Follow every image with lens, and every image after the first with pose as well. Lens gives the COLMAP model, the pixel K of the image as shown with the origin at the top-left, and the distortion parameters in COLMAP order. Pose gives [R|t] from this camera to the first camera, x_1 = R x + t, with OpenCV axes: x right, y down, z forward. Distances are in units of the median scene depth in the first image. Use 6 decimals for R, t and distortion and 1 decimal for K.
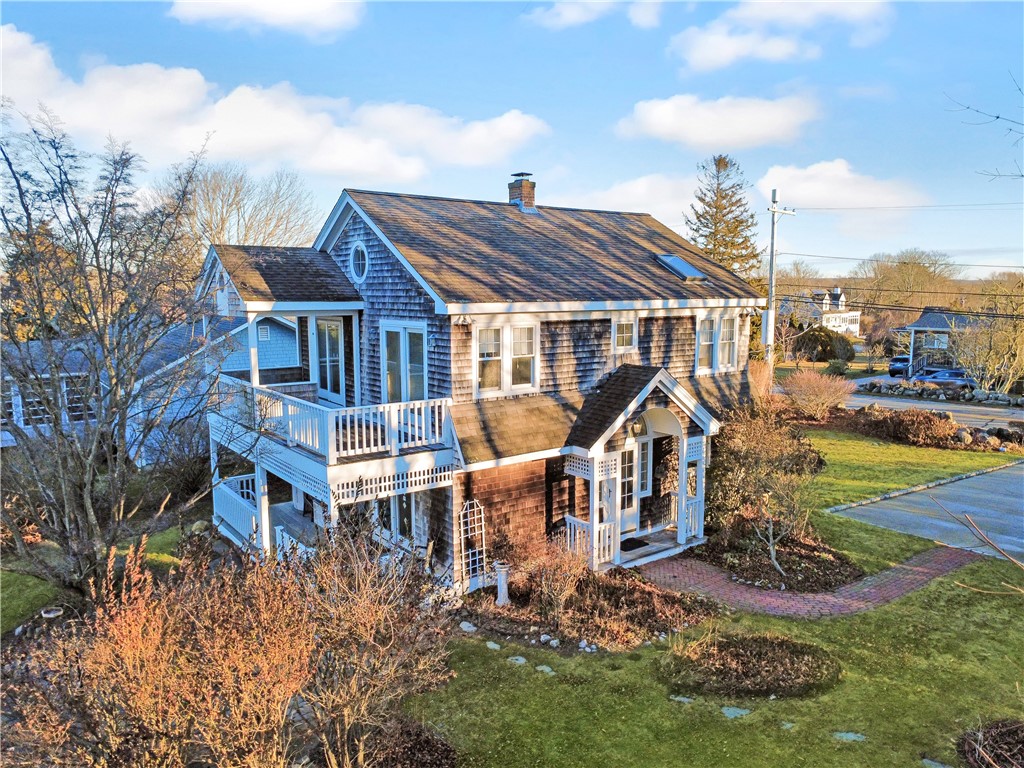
lens RADIAL K [[740.2, 0, 510.5], [0, 740.2, 382.7], [0, 0, 1]] dist [-0.008175, 0.009344]
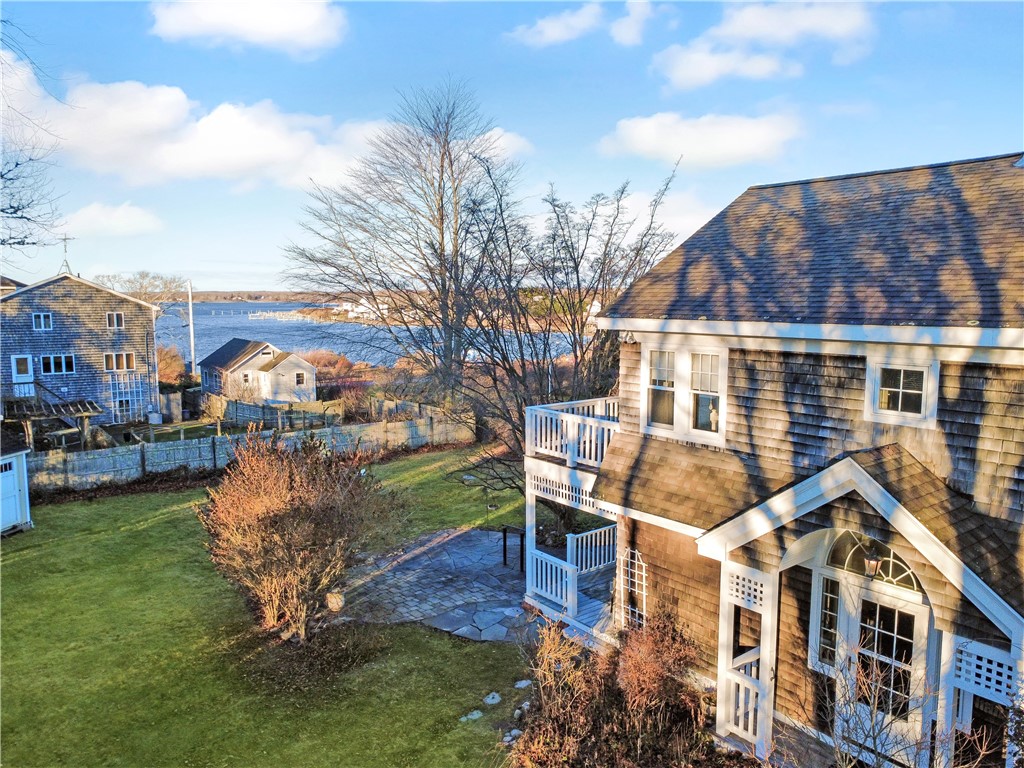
lens RADIAL K [[740.2, 0, 508.6], [0, 740.2, 384.1], [0, 0, 1]] dist [-0.008175, 0.009344]
pose [[0.034052, 0.122725, -0.991856, 0.694414], [-0.120946, 0.985644, 0.117804, -0.101307], [0.992075, 0.115950, 0.048406, 0.725748]]
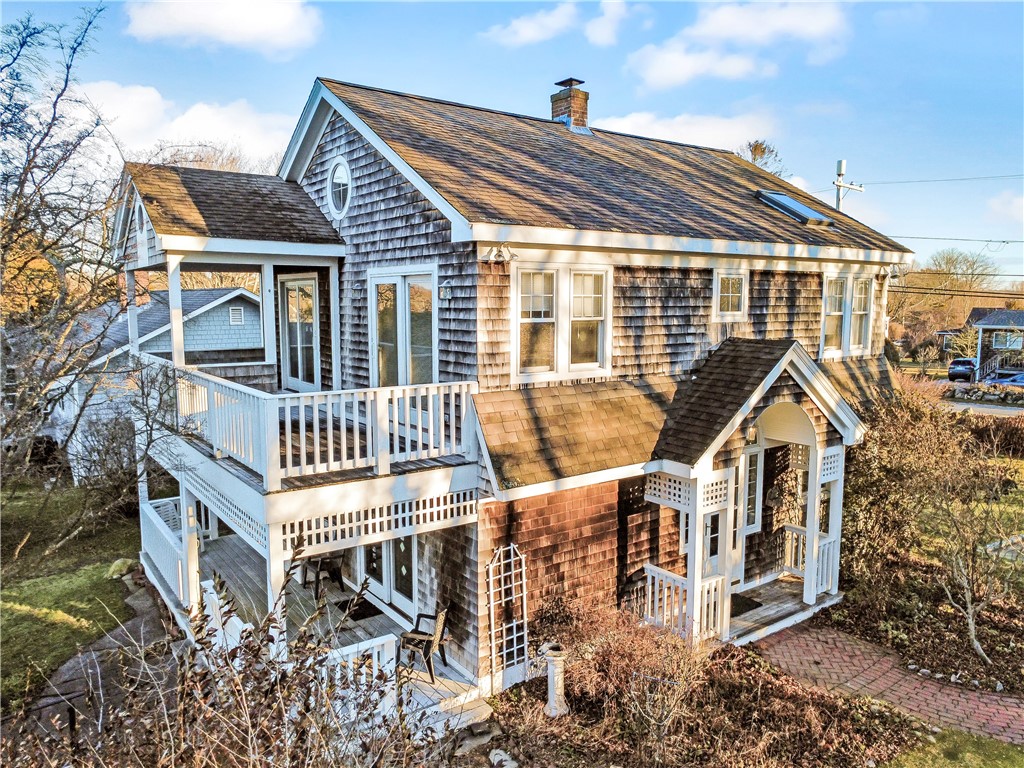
lens RADIAL K [[740.2, 0, 511.9], [0, 740.2, 387.1], [0, 0, 1]] dist [-0.008175, 0.009344]
pose [[0.999931, 0.005849, -0.010234, -0.039443], [-0.005906, 0.999968, -0.005483, 0.025281], [0.010202, 0.005543, 0.999933, 0.339999]]
